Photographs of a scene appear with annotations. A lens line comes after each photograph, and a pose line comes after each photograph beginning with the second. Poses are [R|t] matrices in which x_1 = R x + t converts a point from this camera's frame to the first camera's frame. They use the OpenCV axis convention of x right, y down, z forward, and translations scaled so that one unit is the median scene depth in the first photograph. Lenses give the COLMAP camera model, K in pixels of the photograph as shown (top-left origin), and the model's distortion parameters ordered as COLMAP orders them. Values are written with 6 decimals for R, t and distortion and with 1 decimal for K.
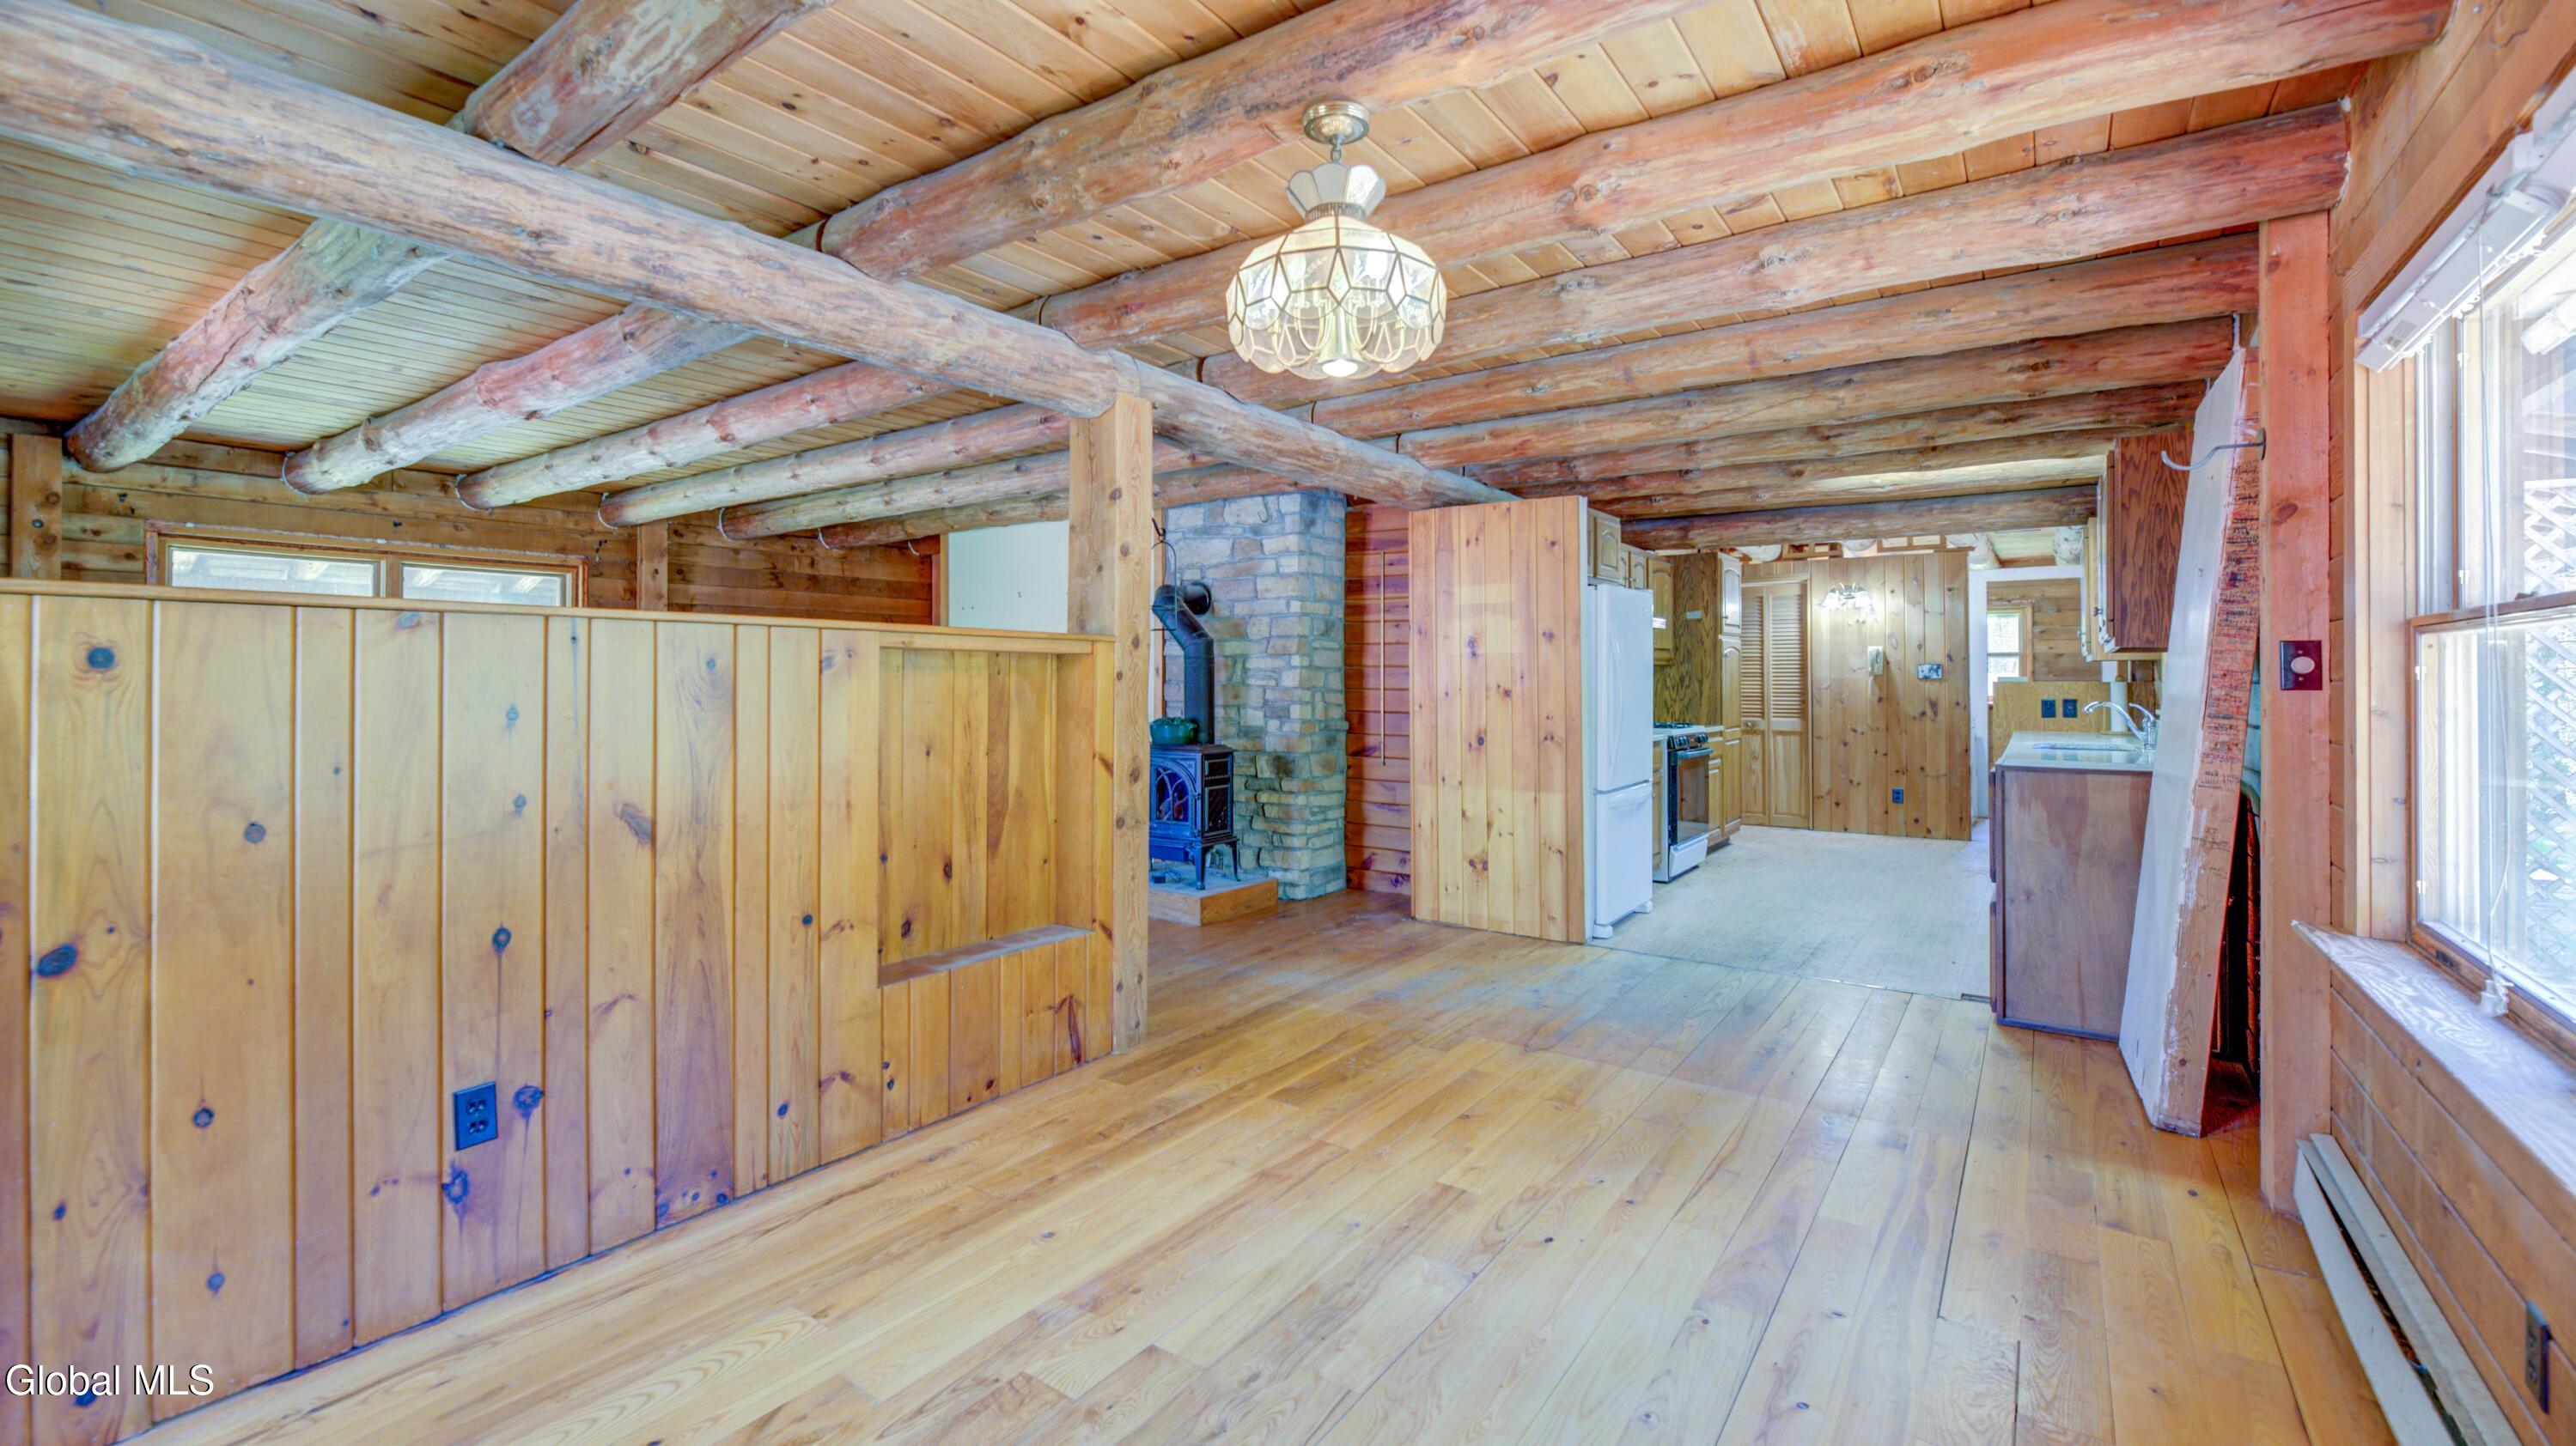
lens RADIAL K [[1052.2, 0, 1240.6], [0, 1052.2, 679.7], [0, 0, 1]] dist [-0.010615, -0.000684]
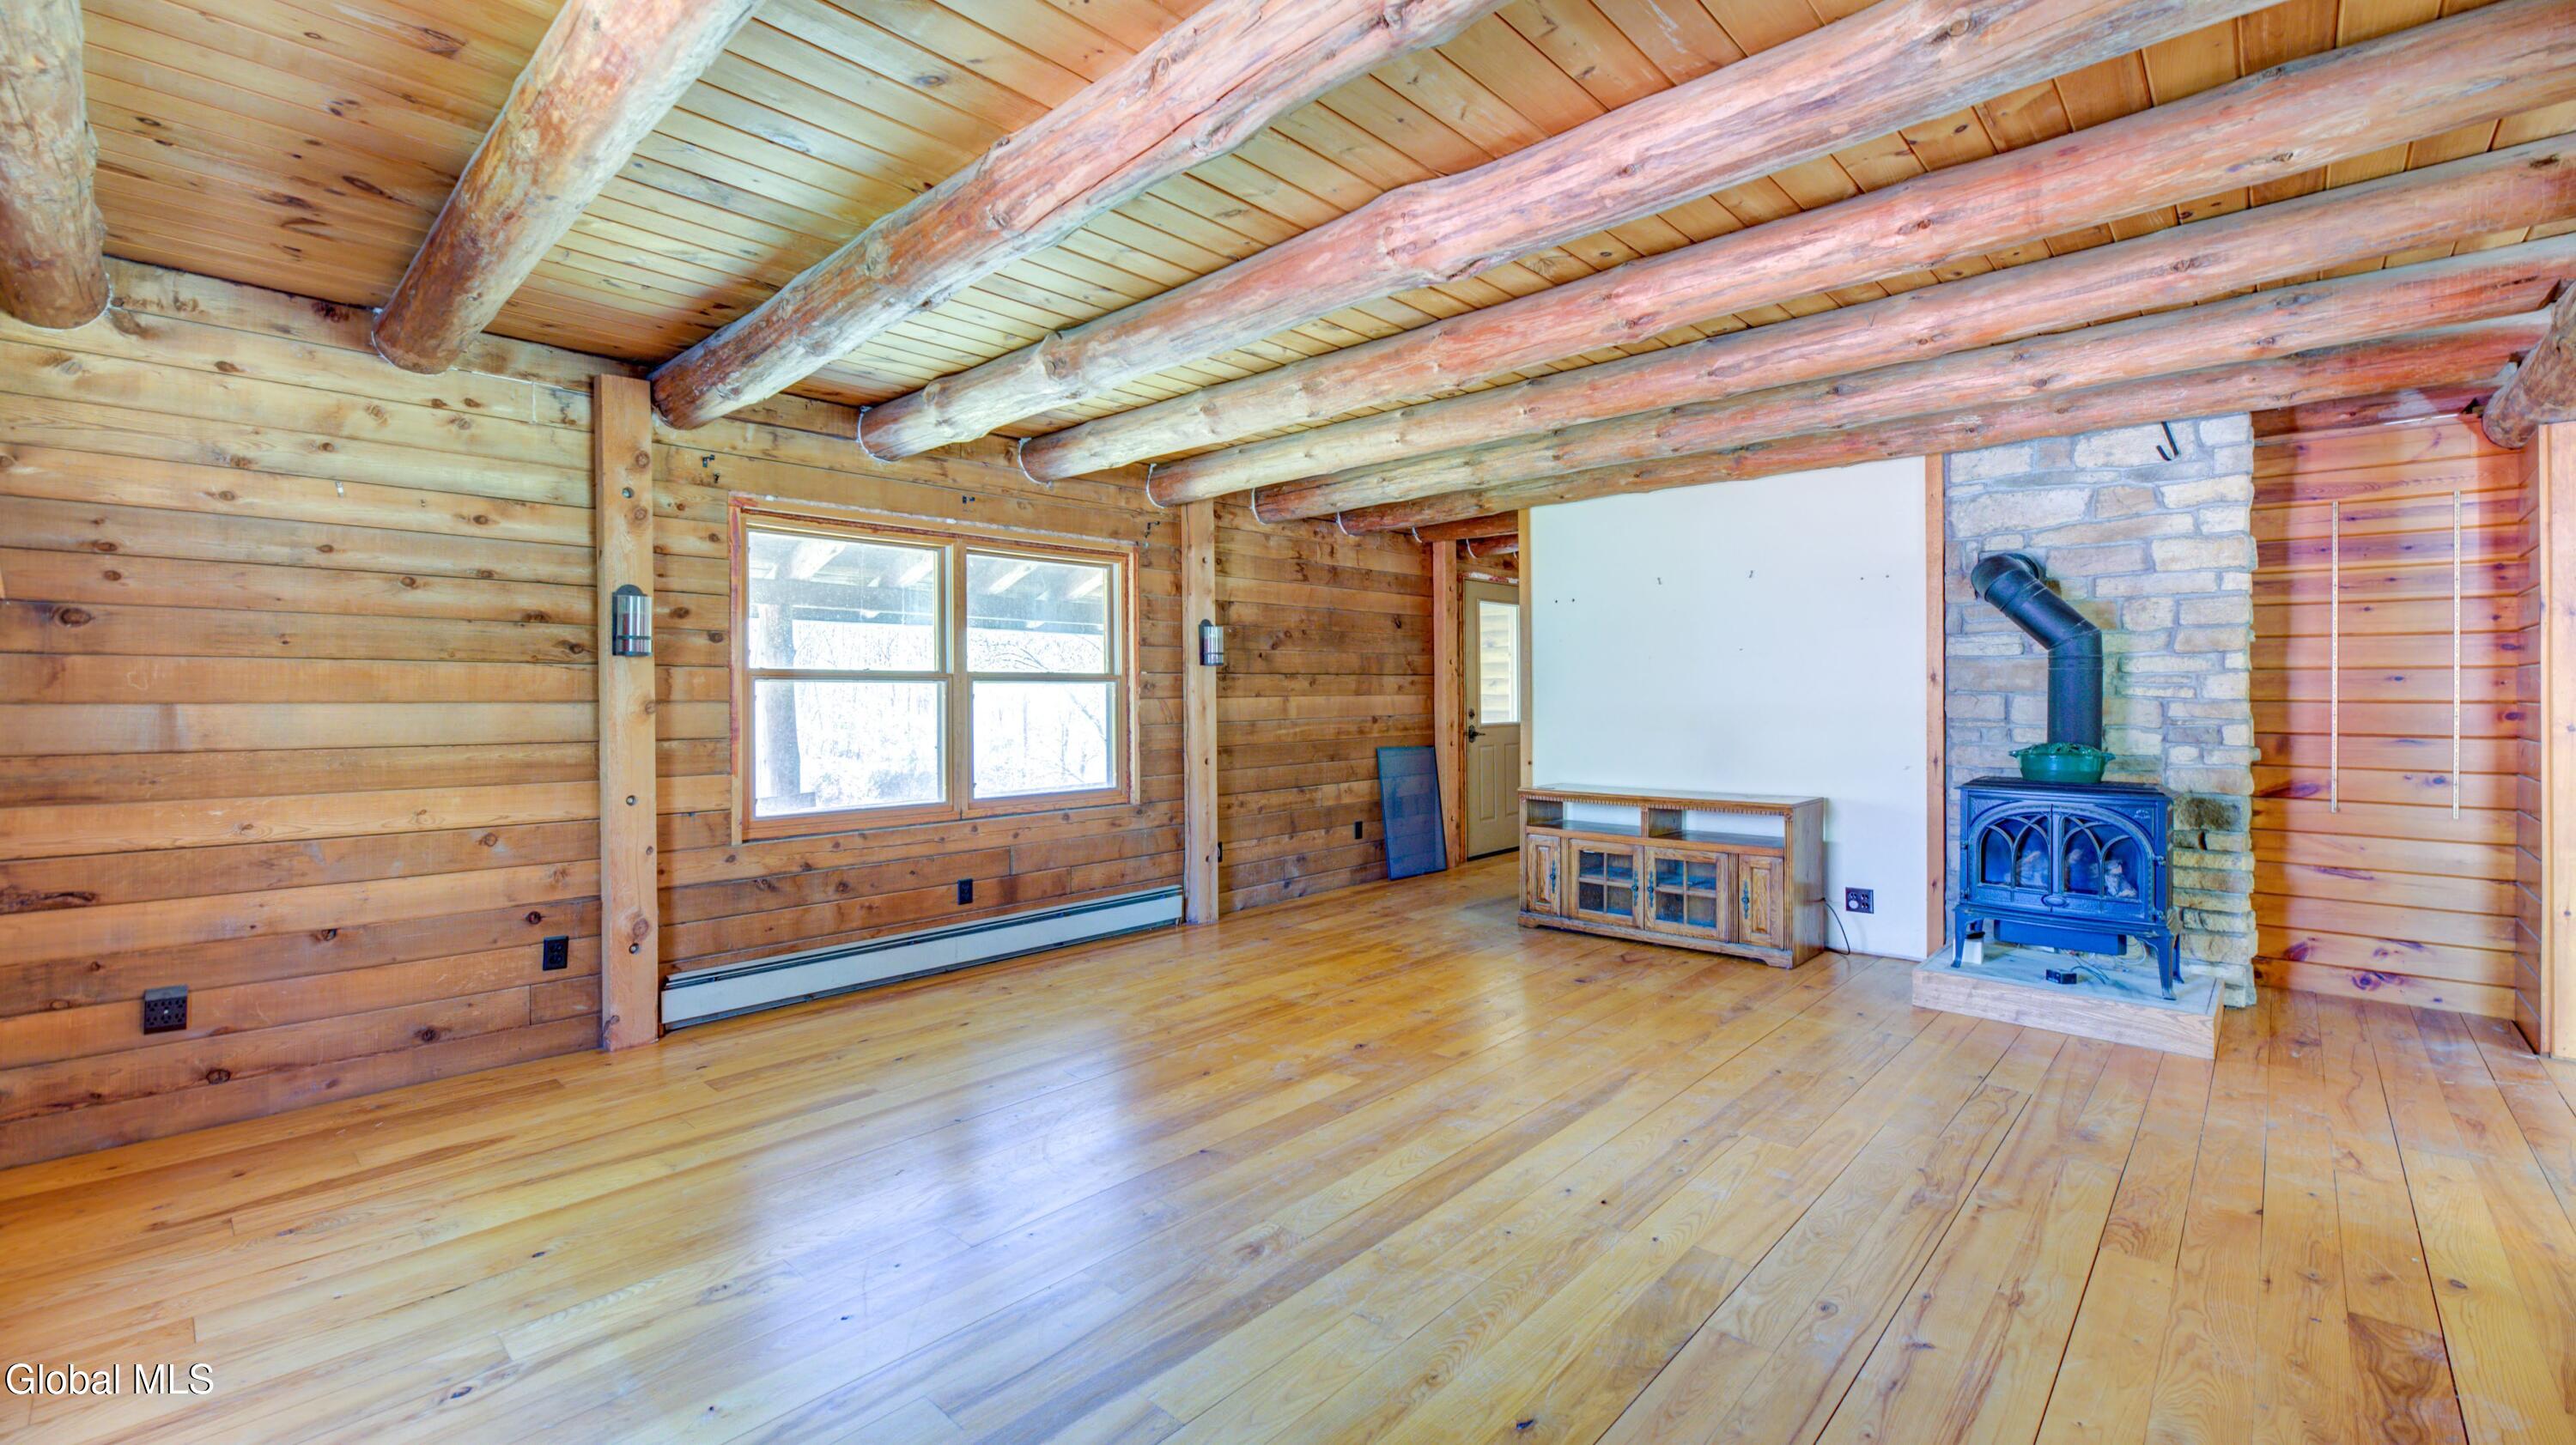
lens RADIAL K [[1052.3, 0, 1284.0], [0, 1052.3, 707.0], [0, 0, 1]] dist [-0.010615, -0.000684]
pose [[0.990727, -0.003915, -0.135814, -0.448381], [0.005821, 0.999890, 0.013641, -0.000494], [0.135745, -0.014305, 0.990640, 0.231550]]
